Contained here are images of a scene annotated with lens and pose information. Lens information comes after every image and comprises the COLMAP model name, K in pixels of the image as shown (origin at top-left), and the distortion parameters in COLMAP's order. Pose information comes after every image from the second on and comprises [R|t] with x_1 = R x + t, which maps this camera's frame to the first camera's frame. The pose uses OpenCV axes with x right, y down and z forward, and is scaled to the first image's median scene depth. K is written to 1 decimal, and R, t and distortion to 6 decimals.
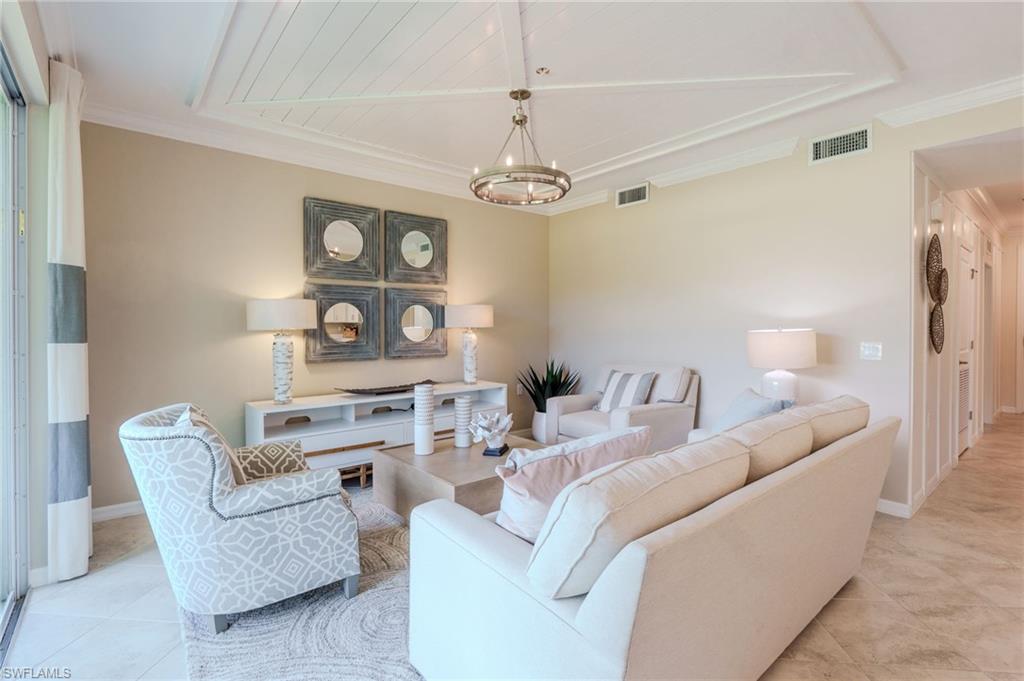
lens RADIAL K [[471.6, 0, 511.1], [0, 471.6, 332.4], [0, 0, 1]] dist [-0.005281, -0.000617]
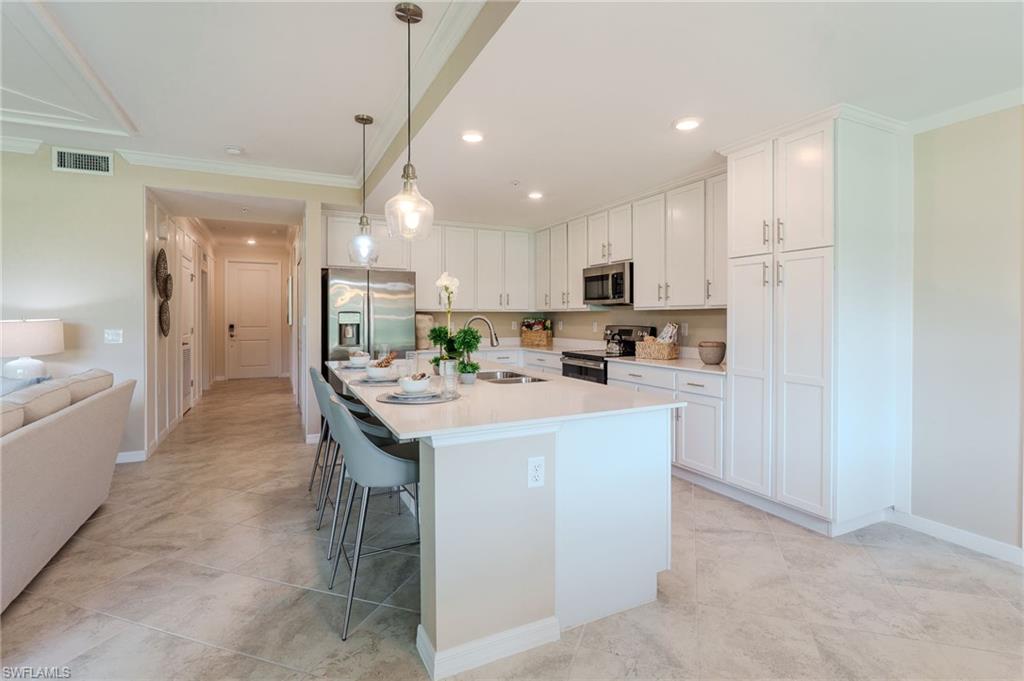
lens RADIAL K [[490.9, 0, 517.6], [0, 490.9, 318.1], [0, 0, 1]] dist [0.003867, -0.002196]
pose [[0.227476, -0.002293, 0.973781, -0.204508], [0.015648, 0.999877, -0.001301, 0.007869], [-0.973658, 0.015533, 0.227483, -0.266371]]
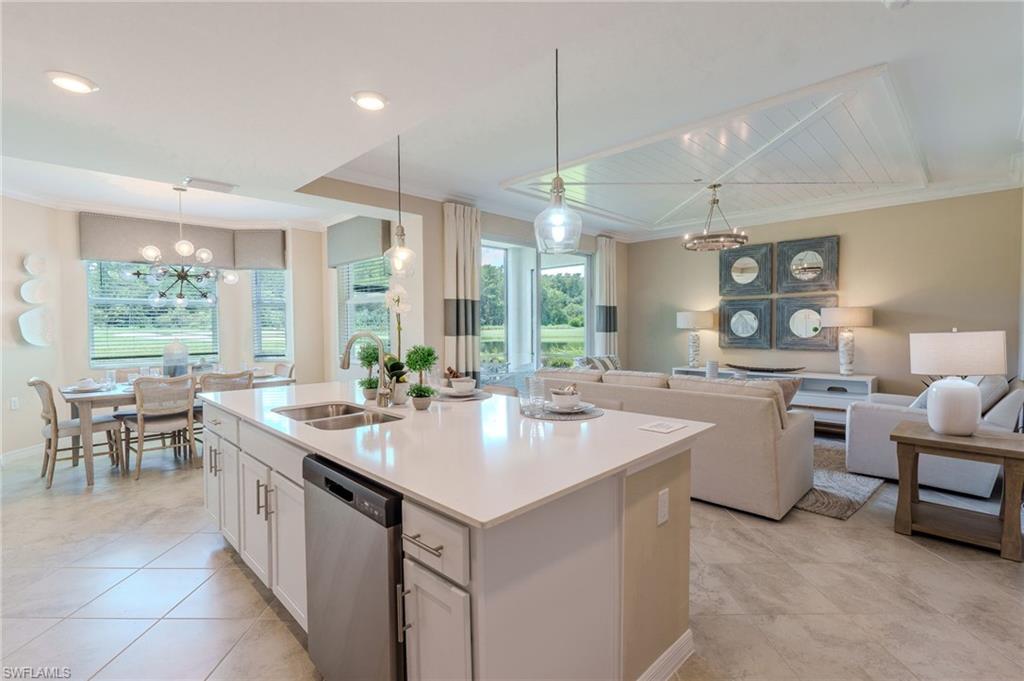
lens RADIAL K [[471.6, 0, 512.7], [0, 471.6, 343.3], [0, 0, 1]] dist [-0.005281, -0.000617]
pose [[0.098804, 0.039578, -0.994320, 1.116573], [-0.008075, 0.999208, 0.038970, -0.009616], [0.995074, 0.004179, 0.099045, 0.091405]]
